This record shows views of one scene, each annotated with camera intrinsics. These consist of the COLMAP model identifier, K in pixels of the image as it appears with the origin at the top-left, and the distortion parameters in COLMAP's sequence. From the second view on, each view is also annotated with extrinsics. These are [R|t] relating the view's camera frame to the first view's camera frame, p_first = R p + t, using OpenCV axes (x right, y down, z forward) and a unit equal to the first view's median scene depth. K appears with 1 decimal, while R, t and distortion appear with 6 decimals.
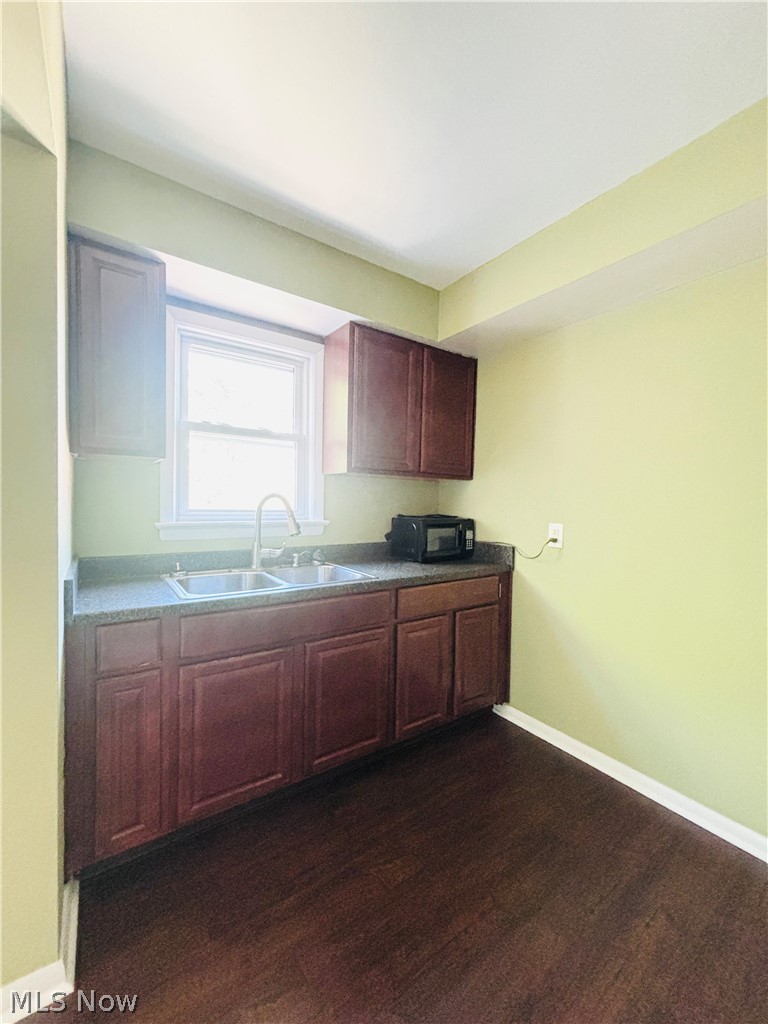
lens RADIAL K [[411.2, 0, 384.7], [0, 411.2, 513.2], [0, 0, 1]] dist [0.003192, -0.001060]
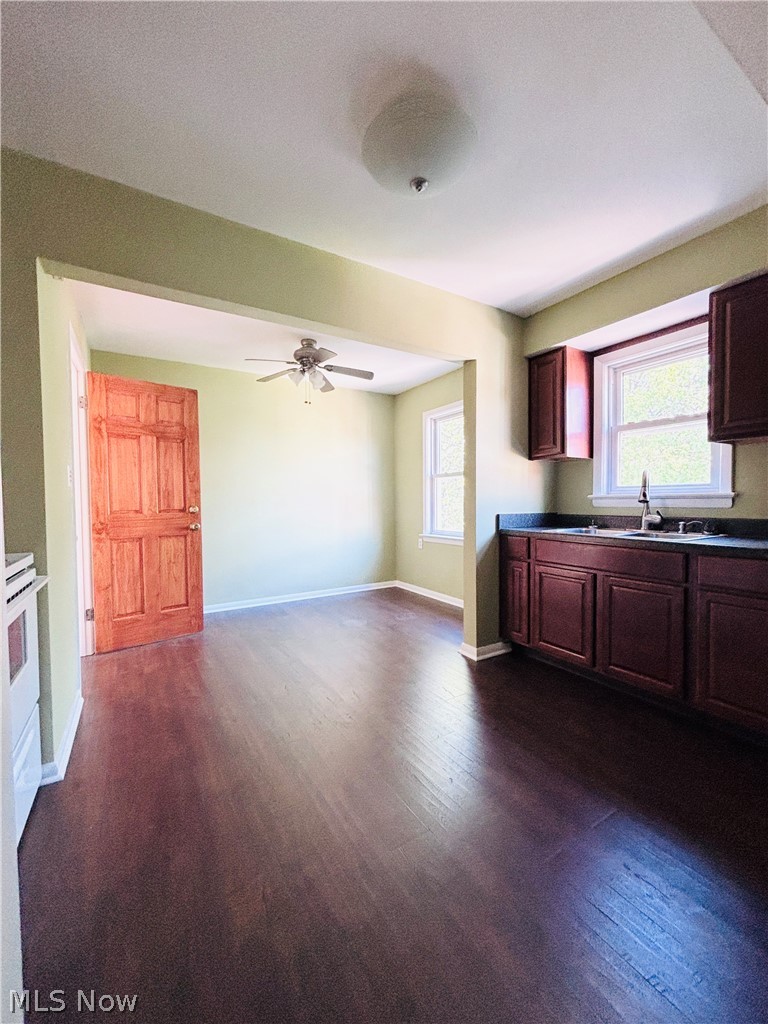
lens RADIAL K [[411.2, 0, 384.0], [0, 411.2, 511.9], [0, 0, 1]] dist [0.003192, -0.001060]
pose [[-0.058117, 0.012183, -0.998235, 1.001804], [-0.013672, 0.999822, 0.012998, 0.071836], [0.998216, 0.014404, -0.057941, 0.265546]]
